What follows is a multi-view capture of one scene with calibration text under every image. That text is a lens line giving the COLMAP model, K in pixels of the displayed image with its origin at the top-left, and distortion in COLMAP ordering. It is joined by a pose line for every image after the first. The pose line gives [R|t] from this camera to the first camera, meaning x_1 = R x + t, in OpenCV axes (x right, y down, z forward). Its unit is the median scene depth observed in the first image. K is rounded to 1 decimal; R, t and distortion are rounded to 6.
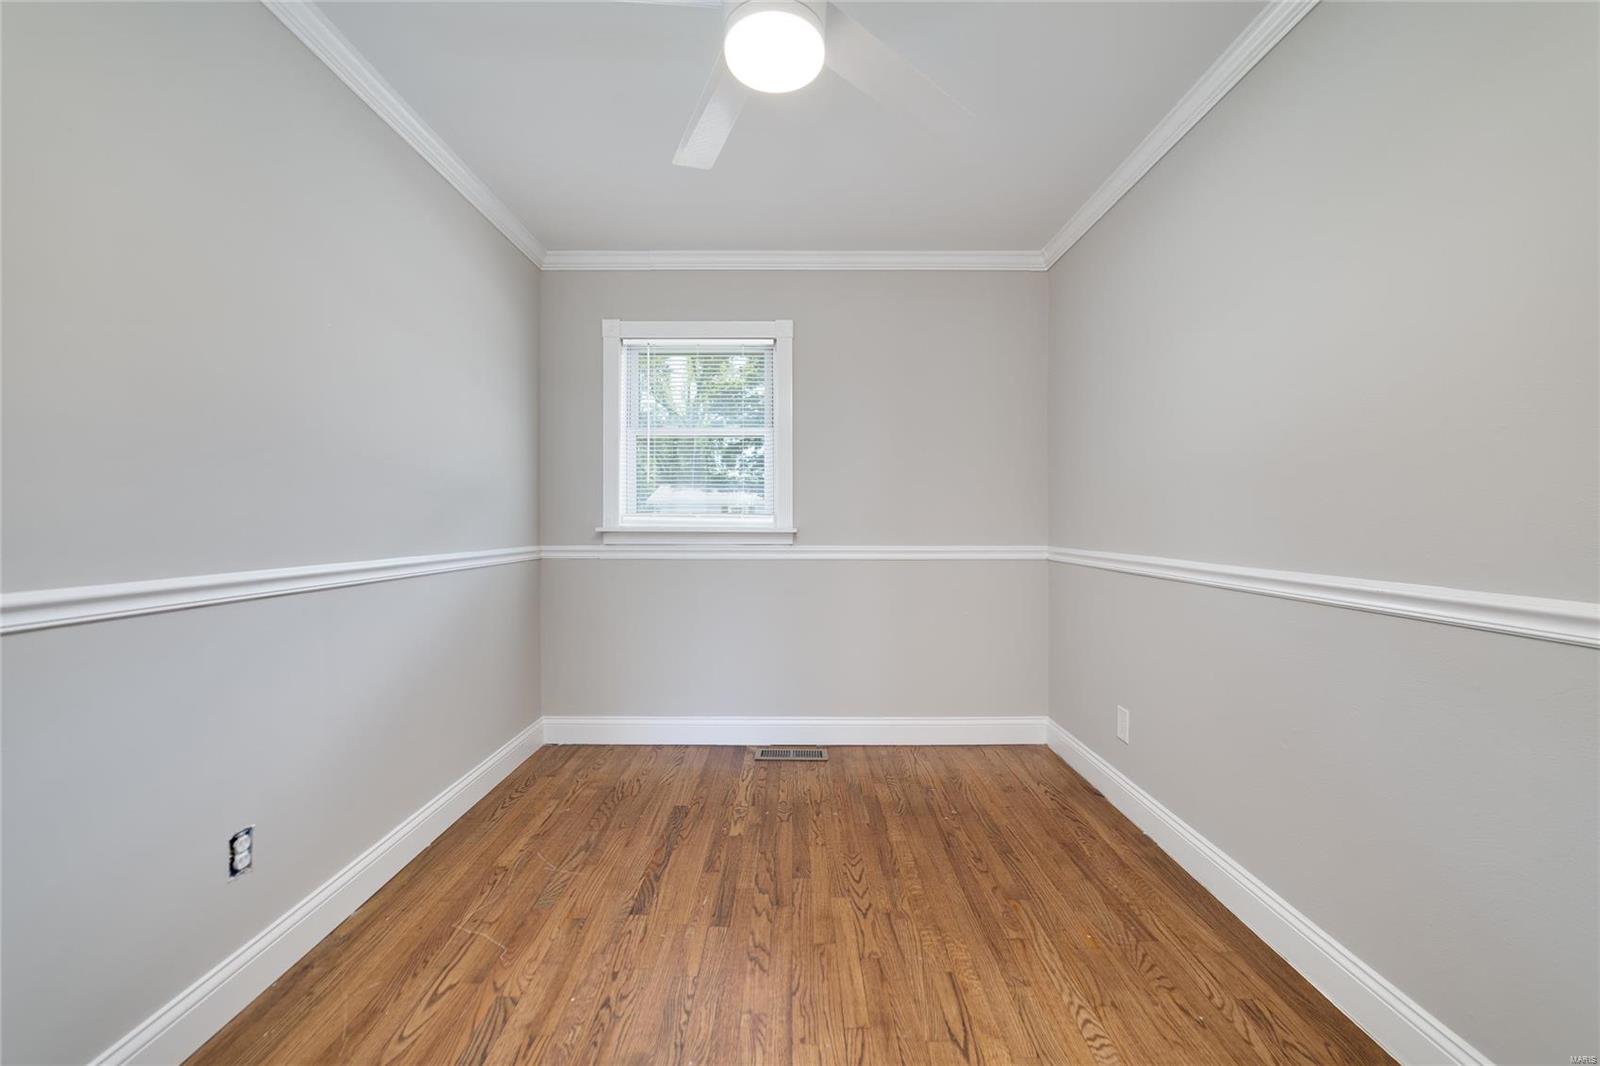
lens RADIAL K [[647.6, 0, 807.7], [0, 647.6, 521.5], [0, 0, 1]] dist [-0.020329, 0.006050]
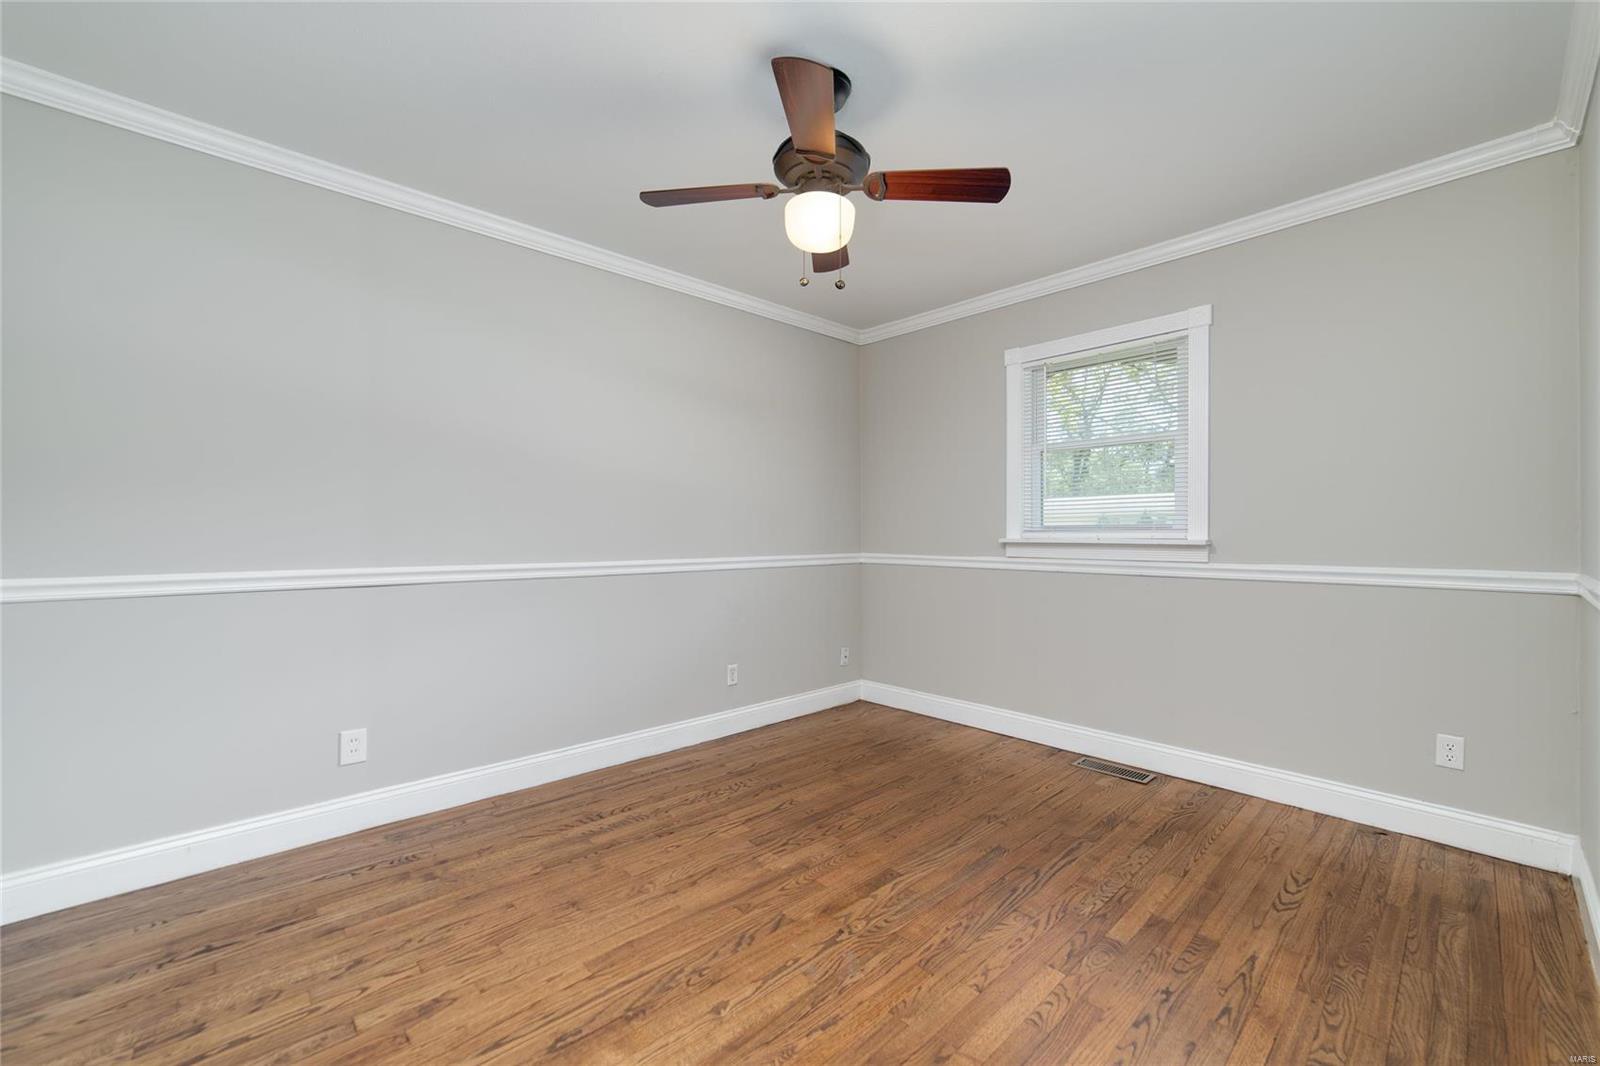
lens RADIAL K [[642.2, 0, 800.0], [0, 642.2, 533.0], [0, 0, 1]] dist [-0.021986, 0.007761]
pose [[0.686644, -0.001369, -0.726993, 0.309187], [0.001854, 0.999998, -0.000132, -0.001034], [0.726992, -0.001257, 0.686645, -0.004796]]
